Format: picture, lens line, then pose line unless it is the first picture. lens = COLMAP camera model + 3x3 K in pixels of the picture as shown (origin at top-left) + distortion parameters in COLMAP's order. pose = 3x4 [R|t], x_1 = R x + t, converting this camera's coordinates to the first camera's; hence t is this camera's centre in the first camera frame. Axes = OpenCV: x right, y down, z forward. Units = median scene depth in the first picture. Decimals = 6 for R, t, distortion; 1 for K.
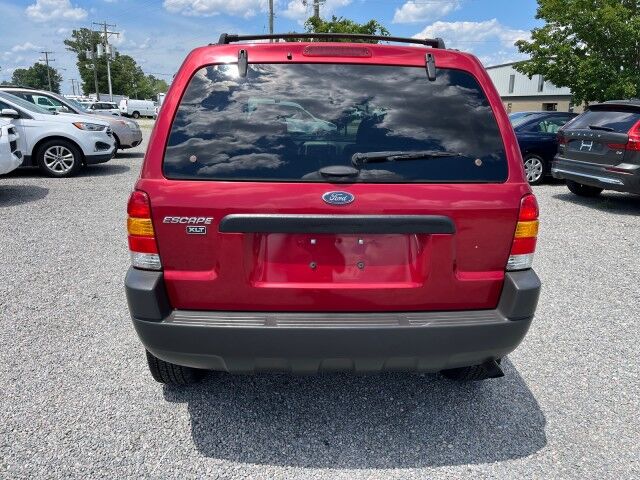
lens RADIAL K [[492.4, 0, 320.0], [0, 492.4, 240.0], [0, 0, 1]] dist [0.071878, -0.096183]
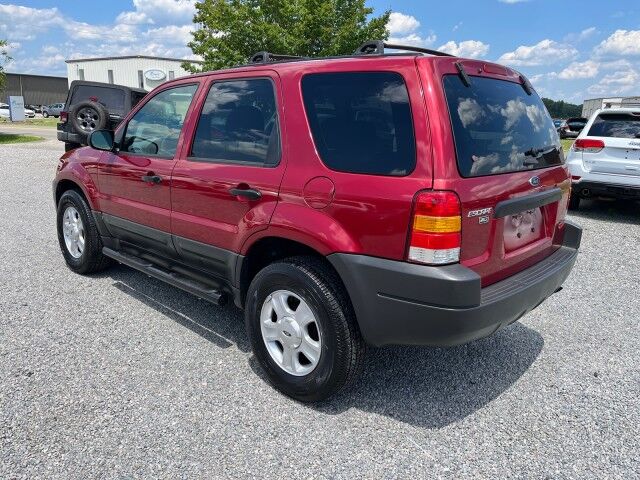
lens RADIAL K [[492.4, 0, 320.0], [0, 492.4, 240.0], [0, 0, 1]] dist [0.071878, -0.096183]
pose [[0.710482, -0.168285, 0.683297, -1.105525], [0.162298, 0.983994, 0.073587, -0.101766], [-0.684744, 0.058615, 0.726423, 0.355544]]
